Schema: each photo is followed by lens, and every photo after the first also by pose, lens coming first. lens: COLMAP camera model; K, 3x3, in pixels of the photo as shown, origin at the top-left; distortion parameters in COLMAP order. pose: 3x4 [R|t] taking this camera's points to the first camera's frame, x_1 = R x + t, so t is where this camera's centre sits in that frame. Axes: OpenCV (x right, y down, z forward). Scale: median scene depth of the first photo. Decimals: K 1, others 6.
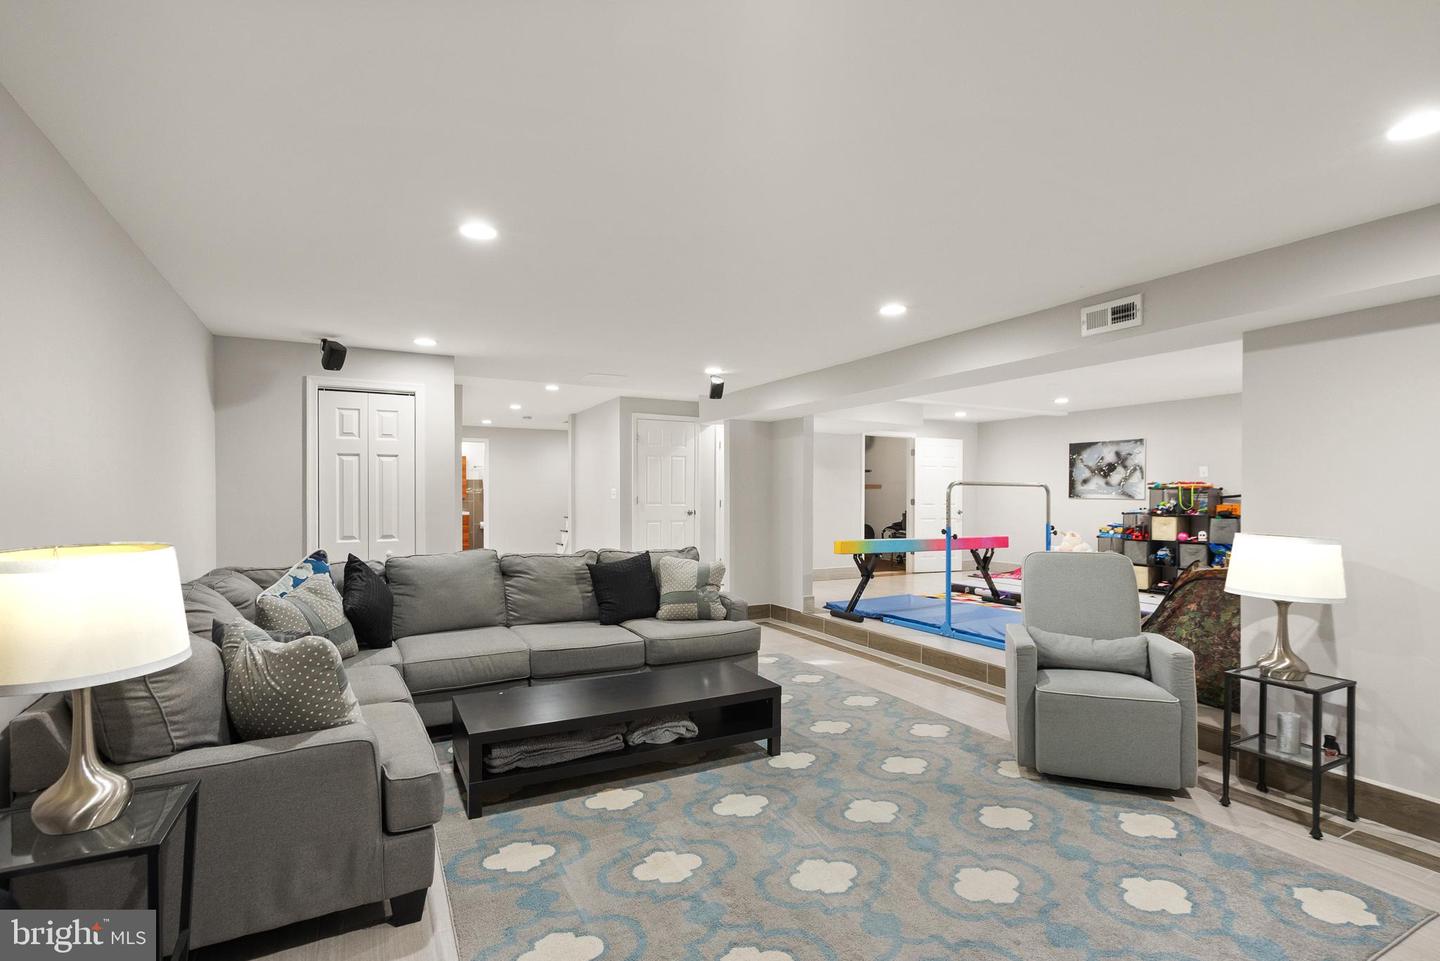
lens RADIAL K [[669.0, 0, 709.7], [0, 669.0, 490.8], [0, 0, 1]] dist [-0.004493, -0.000429]
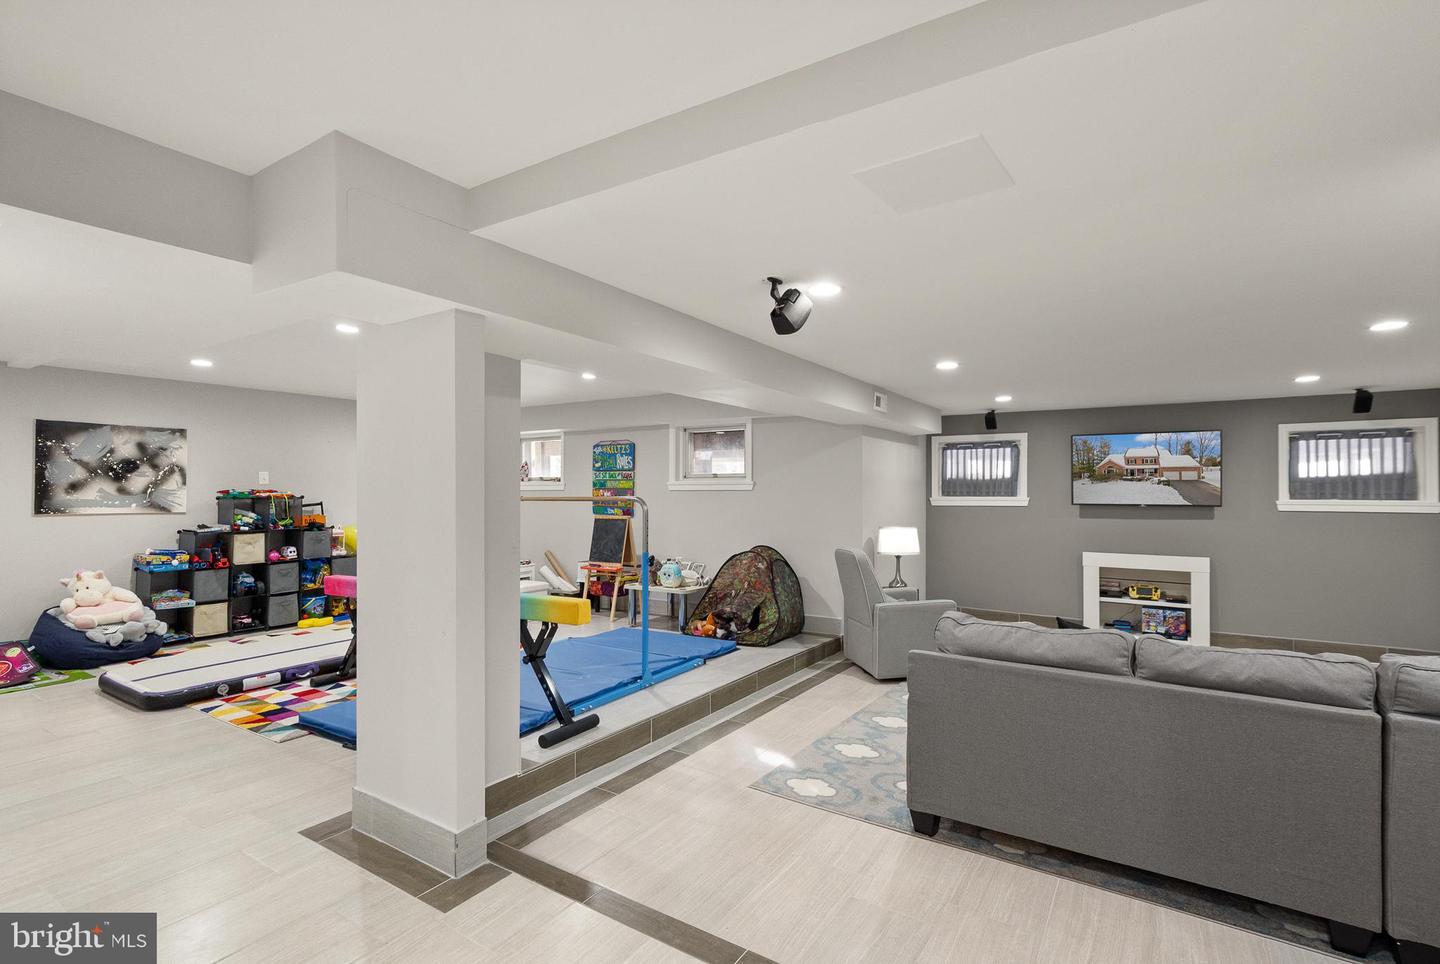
lens RADIAL K [[669.0, 0, 709.7], [0, 669.0, 492.3], [0, 0, 1]] dist [-0.004493, -0.000429]
pose [[-0.474496, -0.007222, 0.880228, -0.252919], [-0.007692, 0.999962, 0.004058, -0.016447], [-0.880224, -0.004845, -0.474534, 0.822196]]
